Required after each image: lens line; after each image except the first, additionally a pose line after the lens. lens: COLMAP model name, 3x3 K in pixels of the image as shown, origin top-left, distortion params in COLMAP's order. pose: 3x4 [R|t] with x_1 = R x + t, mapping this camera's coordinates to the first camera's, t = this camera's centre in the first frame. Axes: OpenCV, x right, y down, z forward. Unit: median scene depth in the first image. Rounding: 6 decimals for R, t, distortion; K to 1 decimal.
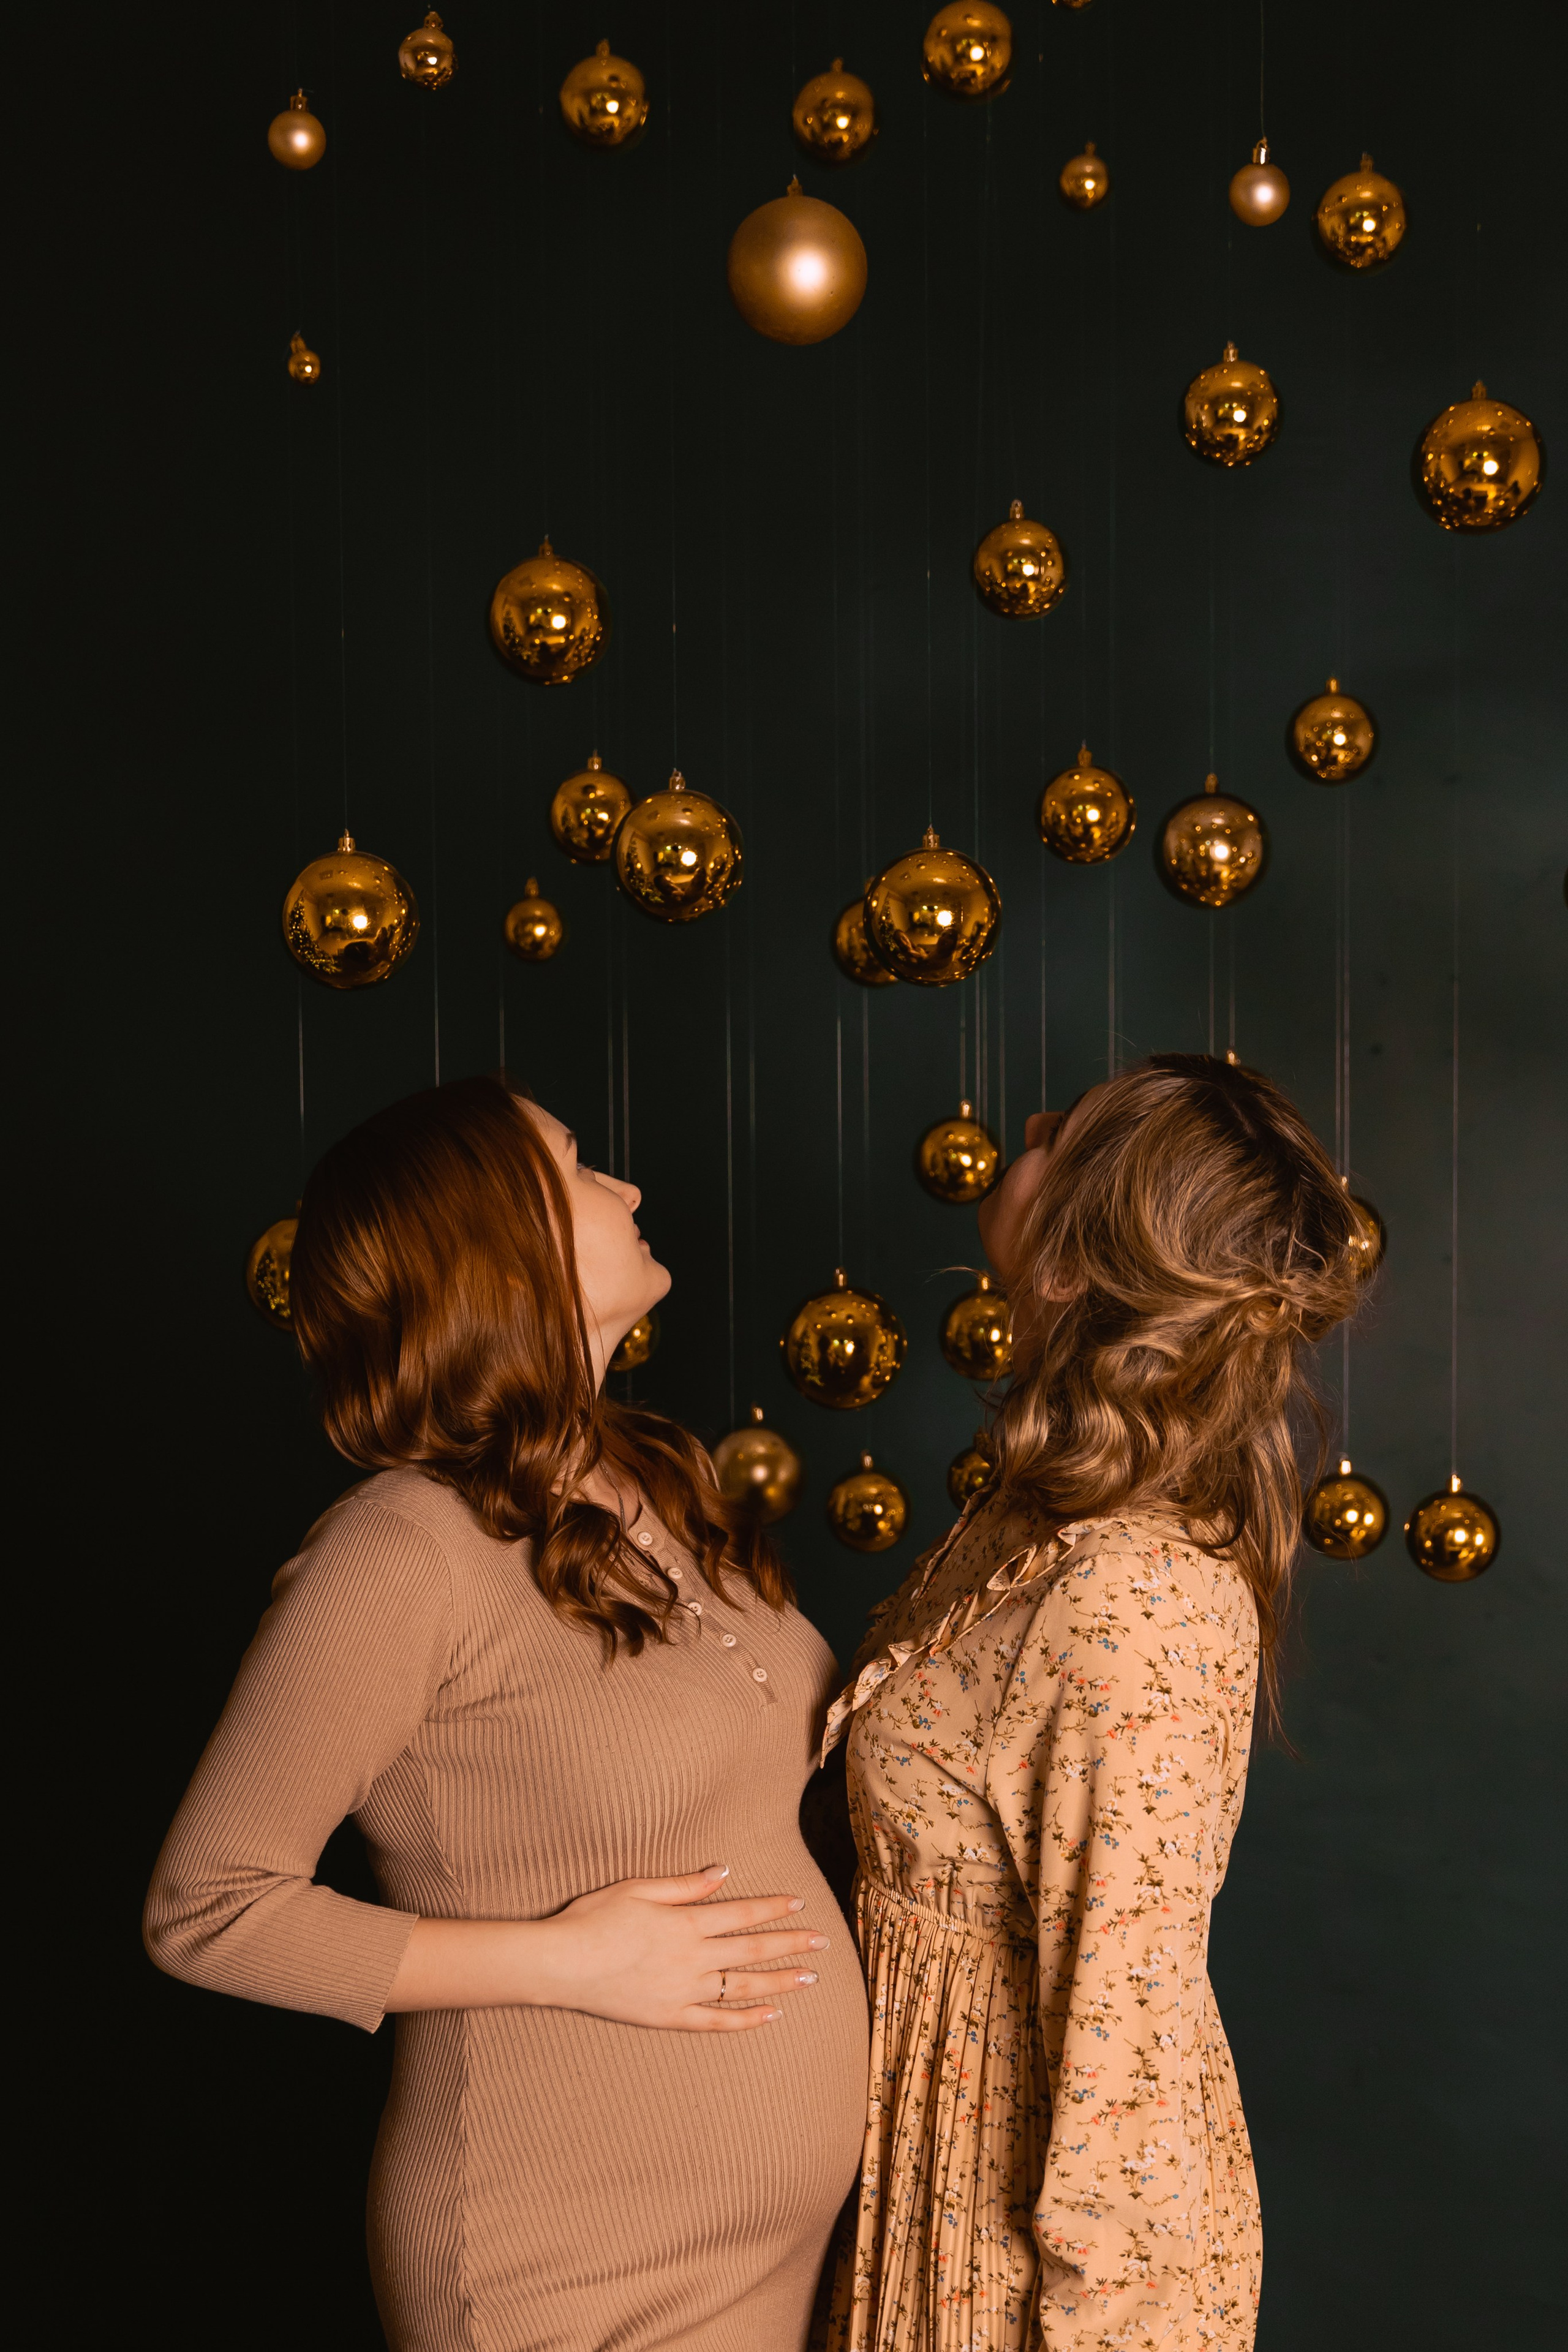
lens RADIAL K [[3112.5, 0, 784.0], [0, 3112.5, 1176.0], [0, 0, 1]] dist [-0.109226, 0.016122]
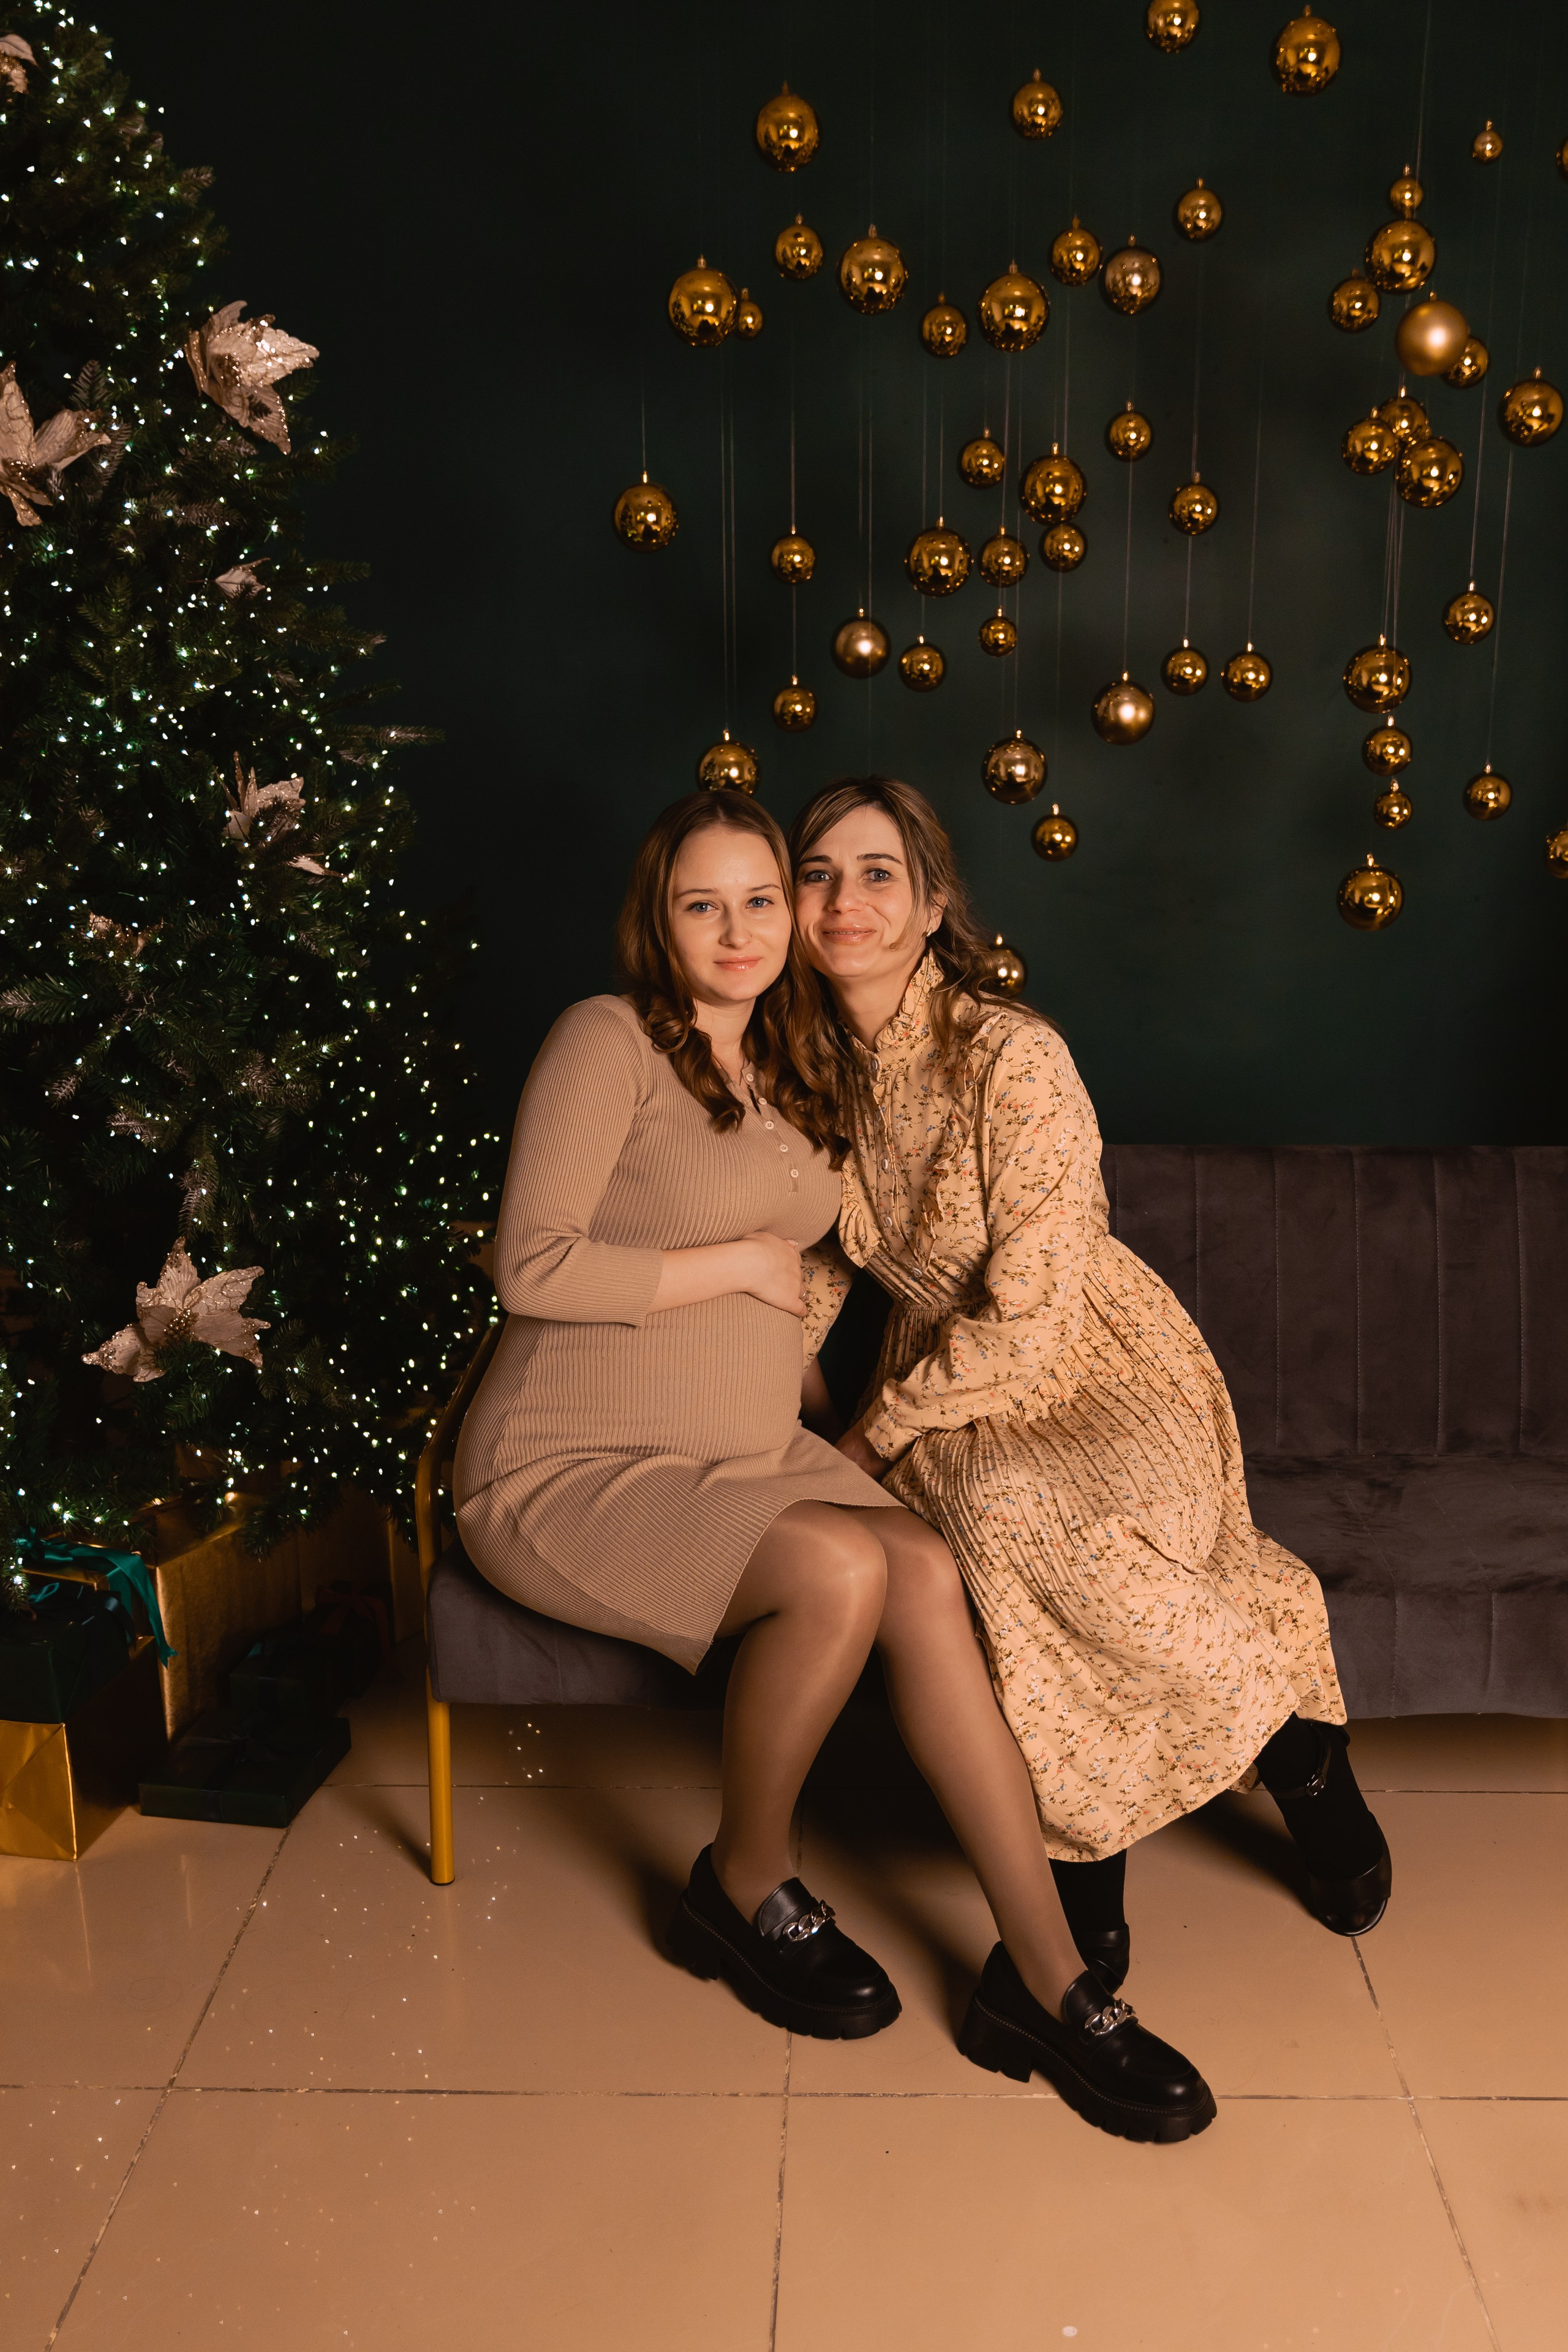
lens RADIAL K [[2506.2, 0, 784.0], [0, 2506.2, 1176.0], [0, 0, 1]] dist [0.011056, -0.097481]
pose [[0.991258, -0.023349, 0.129855, -0.264446], [-0.007401, 0.972826, 0.231419, 0.064738], [-0.131730, -0.230357, 0.964149, -0.481459]]
